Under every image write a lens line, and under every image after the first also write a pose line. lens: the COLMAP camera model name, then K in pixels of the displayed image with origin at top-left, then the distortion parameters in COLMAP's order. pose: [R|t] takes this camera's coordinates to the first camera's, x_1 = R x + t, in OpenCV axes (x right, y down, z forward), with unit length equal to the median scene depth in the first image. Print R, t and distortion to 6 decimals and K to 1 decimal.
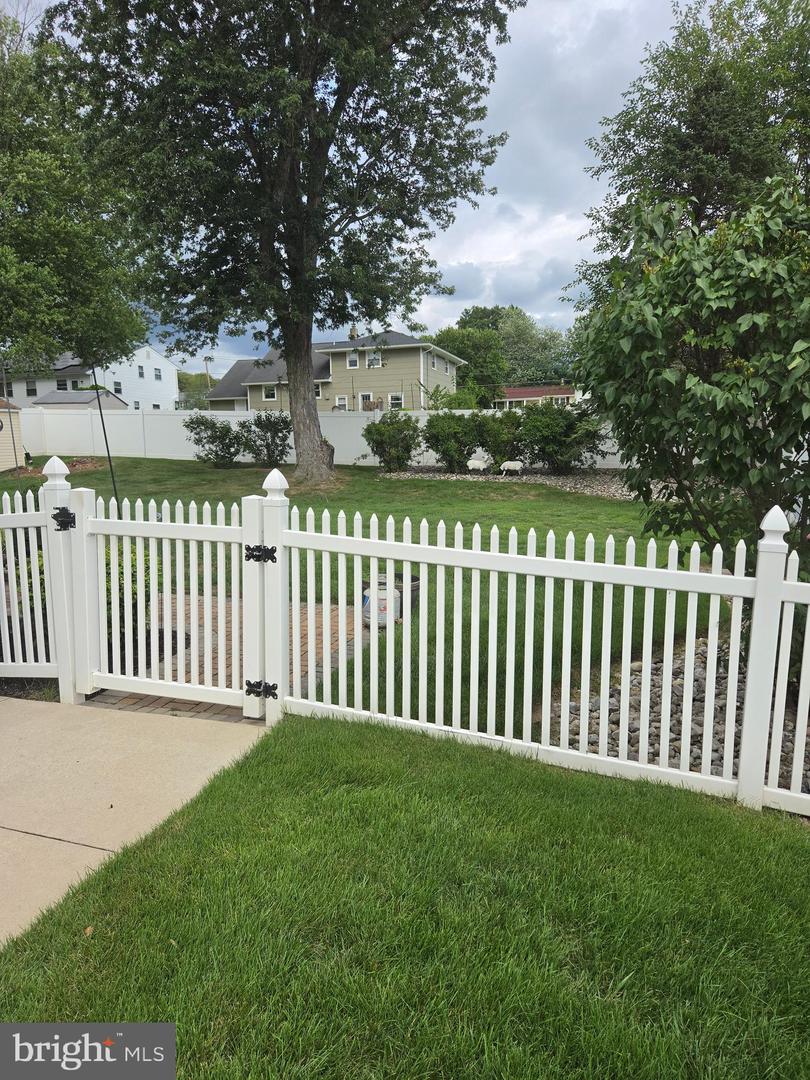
lens RADIAL K [[728.6, 0, 411.2], [0, 728.6, 548.5], [0, 0, 1]] dist [0.063517, -0.041195]
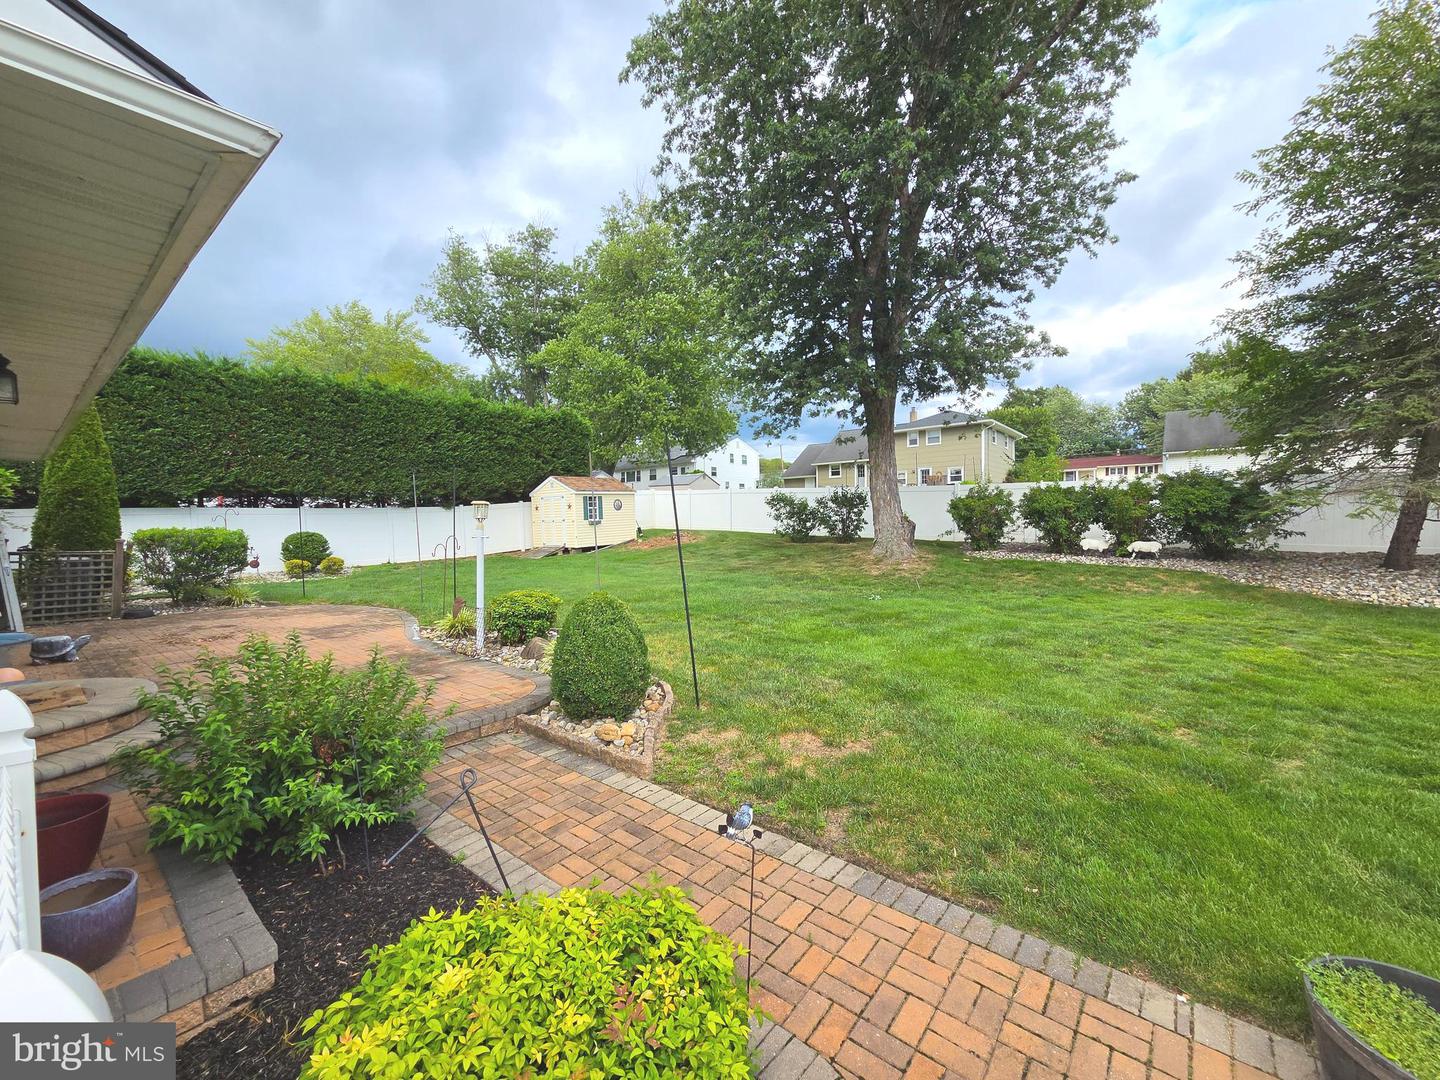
lens RADIAL K [[586.8, 0, 720.3], [0, 586.8, 537.0], [0, 0, 1]] dist [-0.006005, -0.001172]
pose [[0.934106, 0.009415, -0.356873, -0.069477], [-0.044638, 0.994887, -0.090590, -0.039558], [0.354195, 0.100551, 0.929750, 0.196087]]
